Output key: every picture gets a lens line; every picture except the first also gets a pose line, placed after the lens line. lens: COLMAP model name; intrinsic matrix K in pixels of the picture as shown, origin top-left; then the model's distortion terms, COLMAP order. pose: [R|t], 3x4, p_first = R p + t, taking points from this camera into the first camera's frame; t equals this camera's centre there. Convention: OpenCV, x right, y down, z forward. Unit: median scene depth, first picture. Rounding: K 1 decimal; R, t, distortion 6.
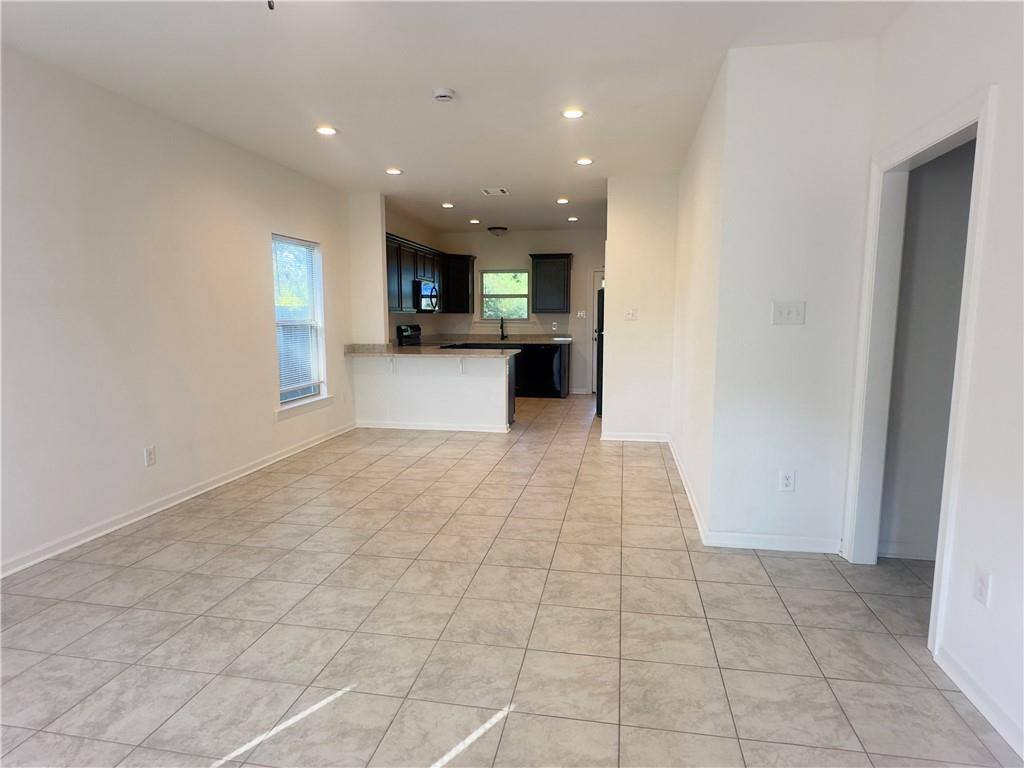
lens RADIAL K [[569.1, 0, 512.0], [0, 569.1, 384.0], [0, 0, 1]] dist [-0.002016, -0.000240]
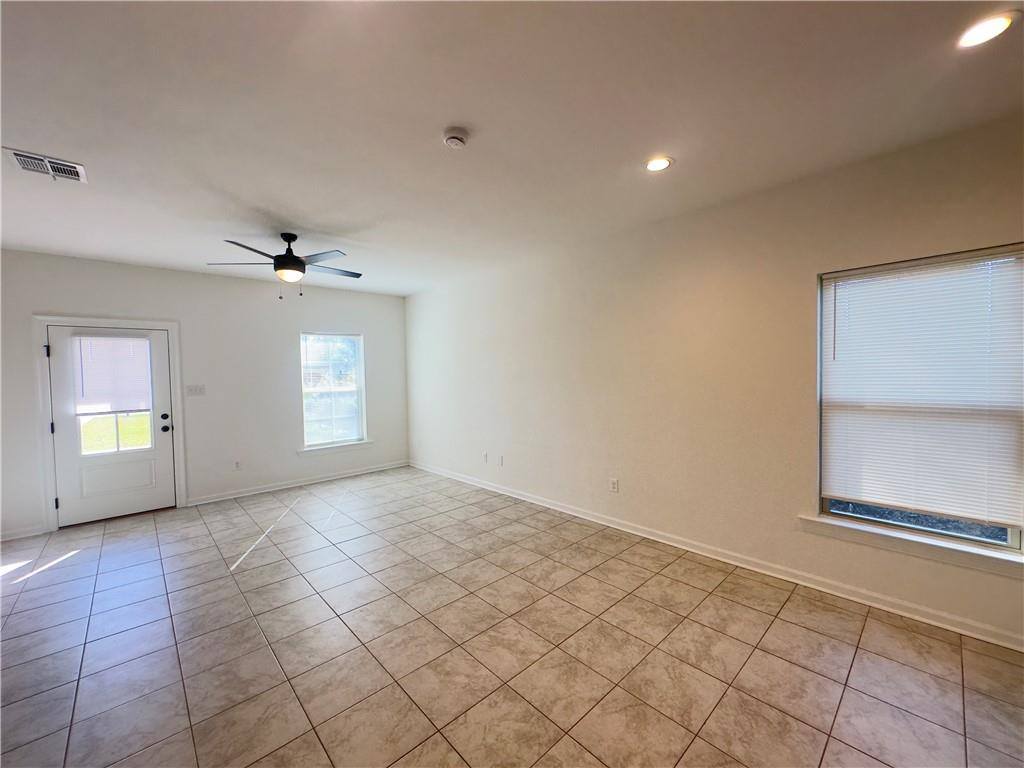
lens RADIAL K [[414.8, 0, 512.0], [0, 414.8, 384.0], [0, 0, 1]] dist [0.001676, 0.000011]
pose [[-0.591831, 0.038713, -0.805132, 0.309017], [-0.075606, 0.991776, 0.103263, -0.200873], [0.802509, 0.121987, -0.584037, 1.358280]]
